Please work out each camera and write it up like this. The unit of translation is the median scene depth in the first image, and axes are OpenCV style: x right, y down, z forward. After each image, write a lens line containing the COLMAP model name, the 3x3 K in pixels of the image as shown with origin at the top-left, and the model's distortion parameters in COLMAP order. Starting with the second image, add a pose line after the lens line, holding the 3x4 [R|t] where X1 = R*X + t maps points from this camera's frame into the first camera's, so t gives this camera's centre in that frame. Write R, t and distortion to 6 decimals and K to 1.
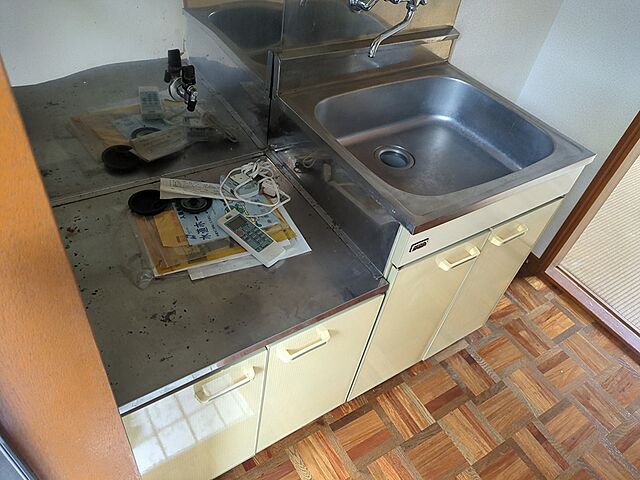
lens RADIAL K [[479.8, 0, 318.2], [0, 479.8, 238.6], [0, 0, 1]] dist [0.050759, -0.044206]
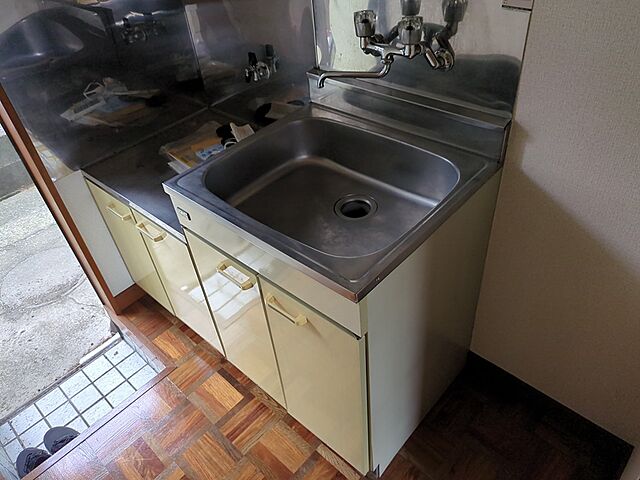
lens RADIAL K [[479.8, 0, 319.9], [0, 479.8, 239.0], [0, 0, 1]] dist [0.050759, -0.044206]
pose [[0.245555, 0.511019, -0.823749, 0.845242], [-0.587906, 0.754158, 0.292596, -0.317294], [0.770759, 0.412438, 0.485618, 0.459468]]
